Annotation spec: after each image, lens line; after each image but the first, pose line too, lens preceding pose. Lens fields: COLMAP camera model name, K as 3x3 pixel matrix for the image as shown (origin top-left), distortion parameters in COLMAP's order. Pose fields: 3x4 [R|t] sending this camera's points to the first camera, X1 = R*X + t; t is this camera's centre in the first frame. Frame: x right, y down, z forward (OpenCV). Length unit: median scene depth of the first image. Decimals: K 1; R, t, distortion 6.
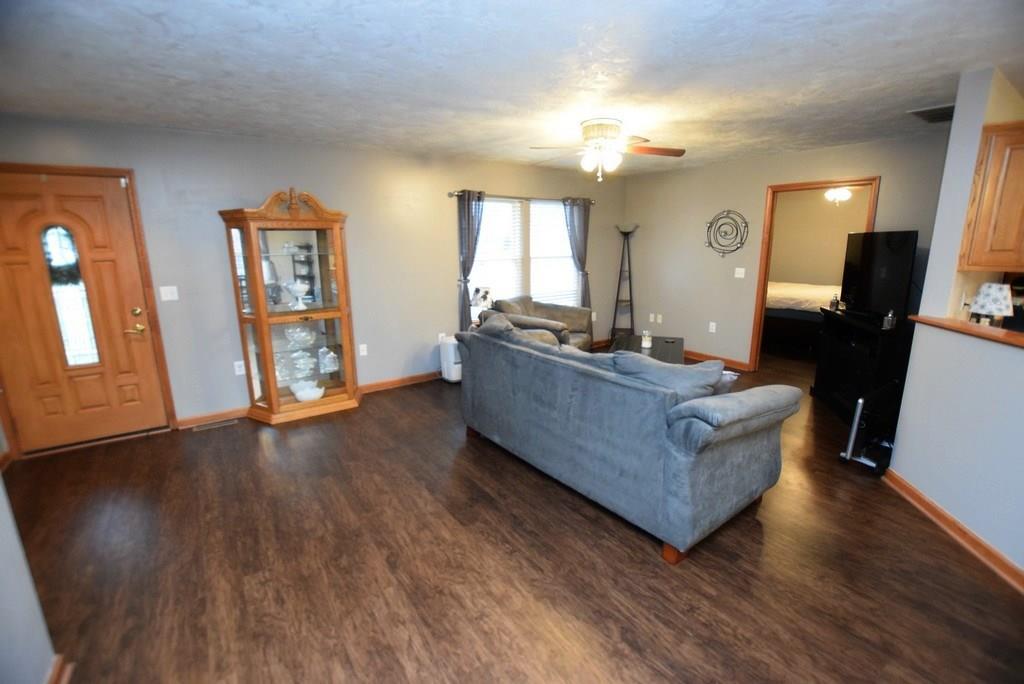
lens RADIAL K [[451.5, 0, 512.1], [0, 451.5, 343.1], [0, 0, 1]] dist [-0.030371, 0.003158]
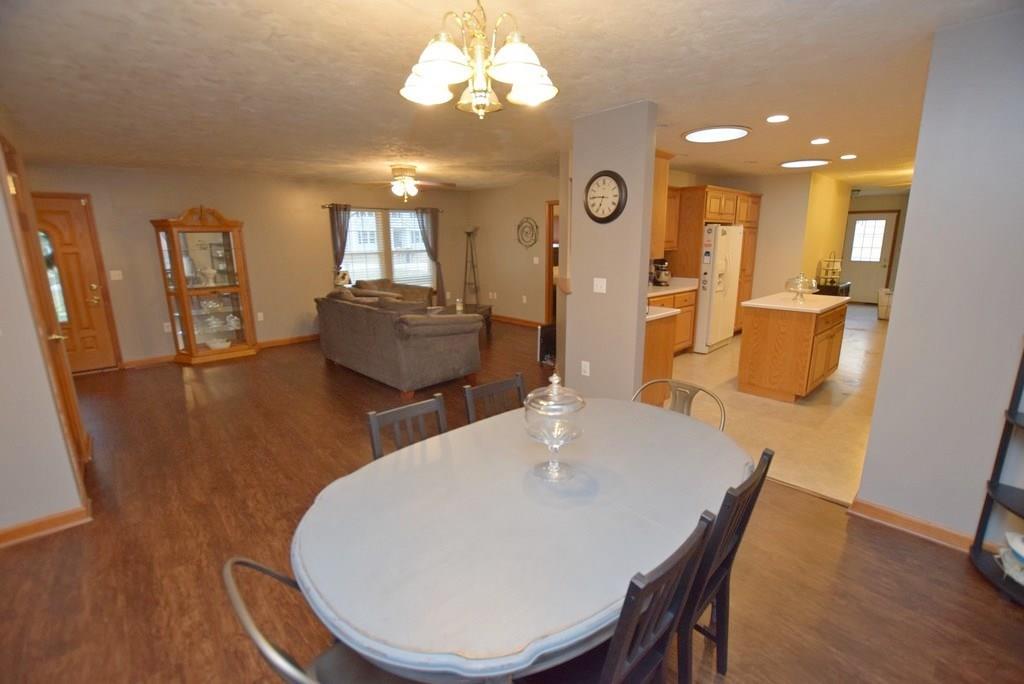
lens RADIAL K [[451.5, 0, 511.7], [0, 451.5, 342.5], [0, 0, 1]] dist [-0.030371, 0.003158]
pose [[0.992092, -0.029522, 0.121989, 0.310468], [0.029248, 0.999564, 0.004036, 0.125967], [-0.122055, -0.000436, 0.992523, -0.548210]]
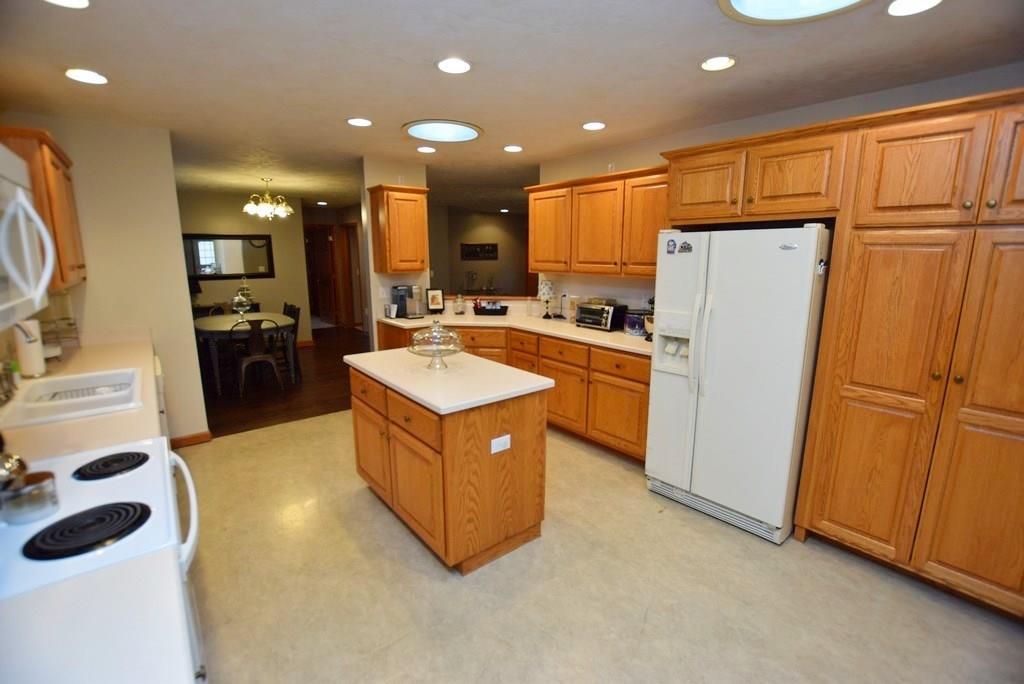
lens RADIAL K [[451.5, 0, 515.7], [0, 451.5, 343.4], [0, 0, 1]] dist [-0.030371, 0.003158]
pose [[0.073878, 0.201871, -0.976622, 1.970326], [-0.225662, 0.957281, 0.180802, -0.158798], [0.971401, 0.207029, 0.116276, 0.631122]]
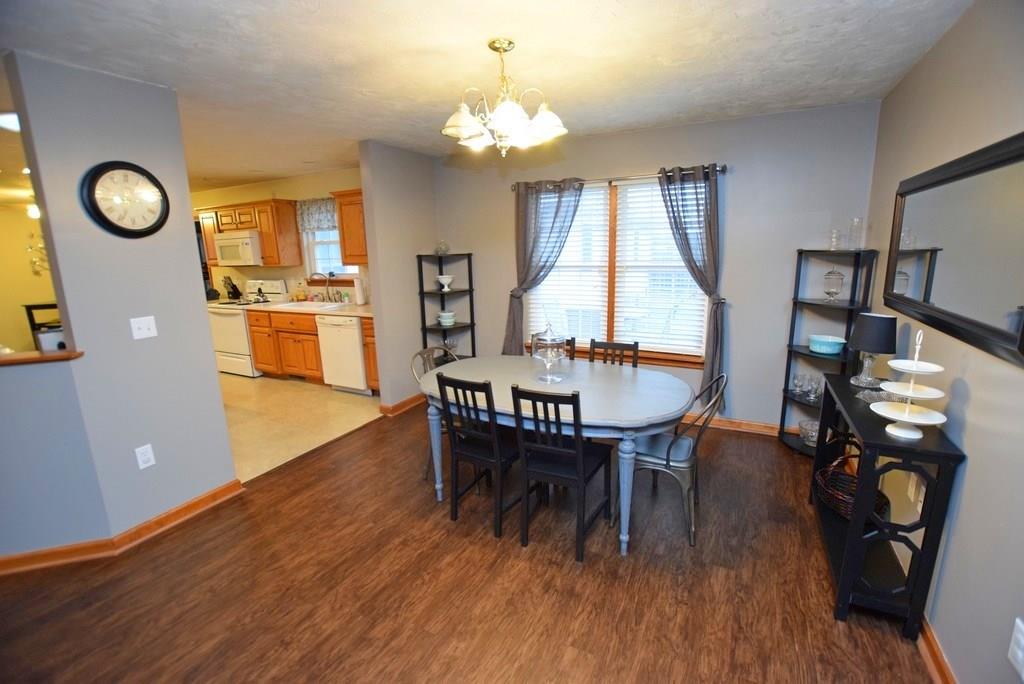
lens RADIAL K [[451.5, 0, 514.3], [0, 451.5, 340.1], [0, 0, 1]] dist [-0.030371, 0.003158]
pose [[-0.461252, -0.161661, 0.872418, -0.228619], [0.223958, 0.930210, 0.290778, -0.044187], [-0.858539, 0.329507, -0.392856, 0.210583]]
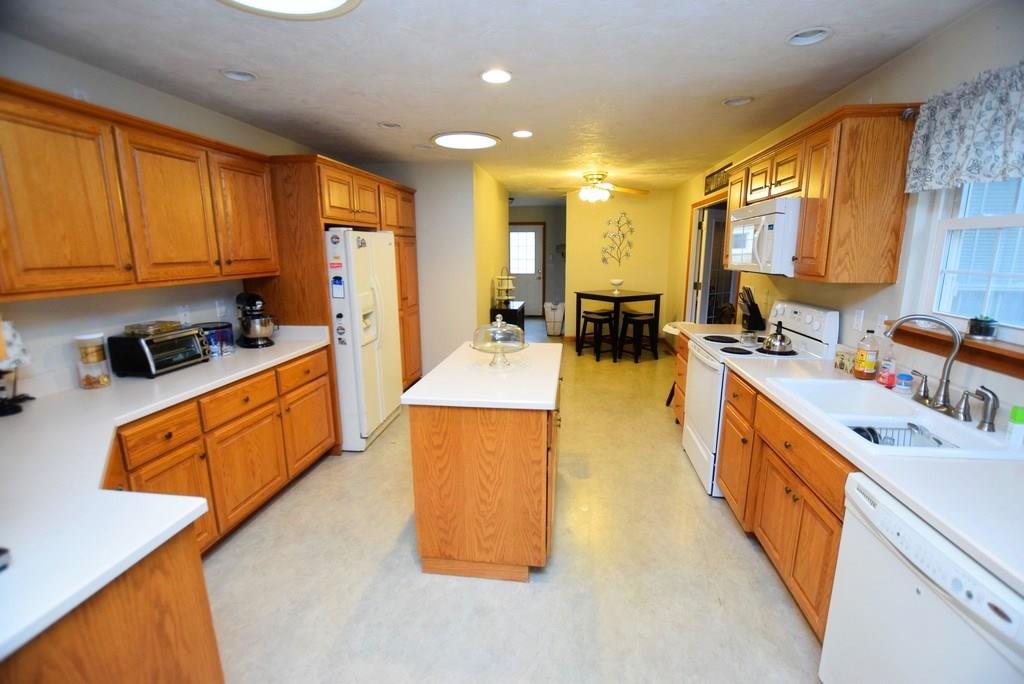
lens RADIAL K [[451.5, 0, 513.3], [0, 451.5, 339.0], [0, 0, 1]] dist [-0.030371, 0.003158]
pose [[0.682038, -0.138243, 0.718132, 0.791409], [0.160168, 0.986367, 0.037761, -0.028246], [-0.713562, 0.089268, 0.694882, 0.100606]]
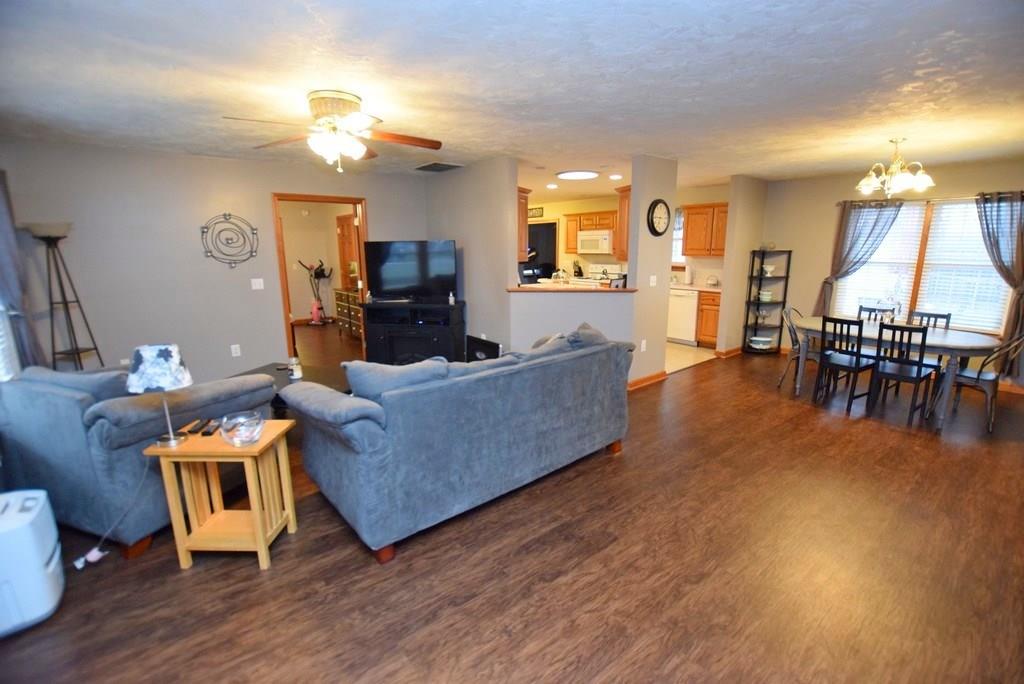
lens RADIAL K [[451.5, 0, 517.5], [0, 451.5, 342.5], [0, 0, 1]] dist [-0.030371, 0.003158]
pose [[-0.067156, -0.200819, 0.977324, -0.563210], [0.225973, 0.951020, 0.210942, -0.146245], [-0.971816, 0.235015, -0.018487, 0.667920]]
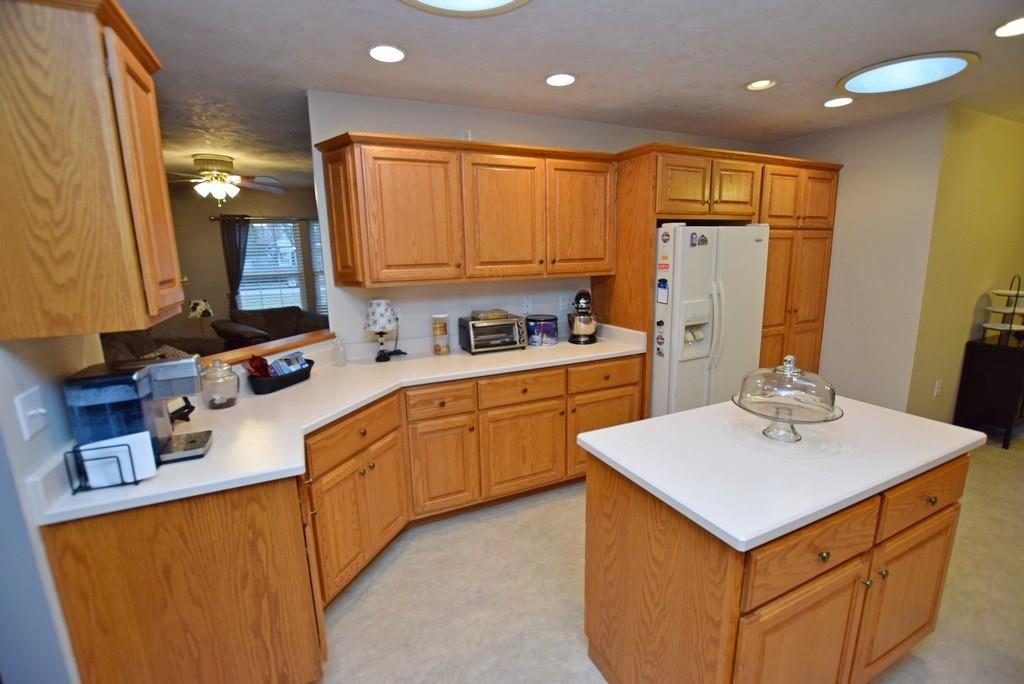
lens RADIAL K [[451.5, 0, 514.5], [0, 451.5, 340.7], [0, 0, 1]] dist [-0.030371, 0.003158]
pose [[0.983774, 0.021736, -0.178088, 1.095165], [-0.026041, 0.999422, -0.021870, -0.040751], [0.177510, 0.026153, 0.983771, 0.139888]]
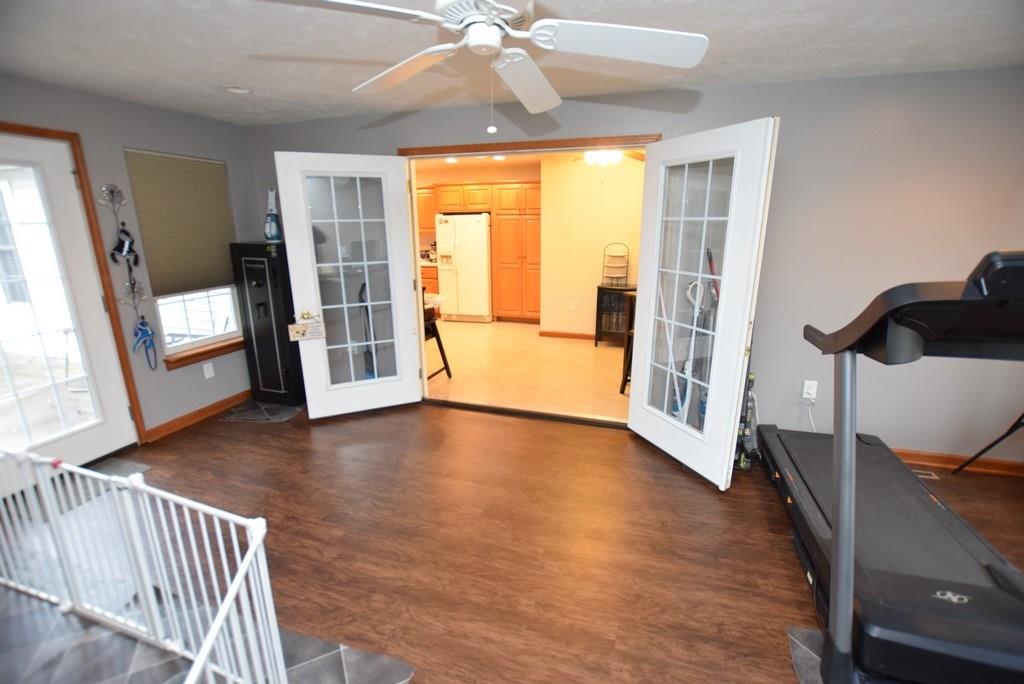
lens RADIAL K [[451.5, 0, 513.7], [0, 451.5, 340.9], [0, 0, 1]] dist [-0.030371, 0.003158]
pose [[0.602345, 0.201925, -0.772273, 3.033482], [-0.176722, 0.977202, 0.117671, -0.013817], [0.778427, 0.065600, 0.624298, -0.000726]]
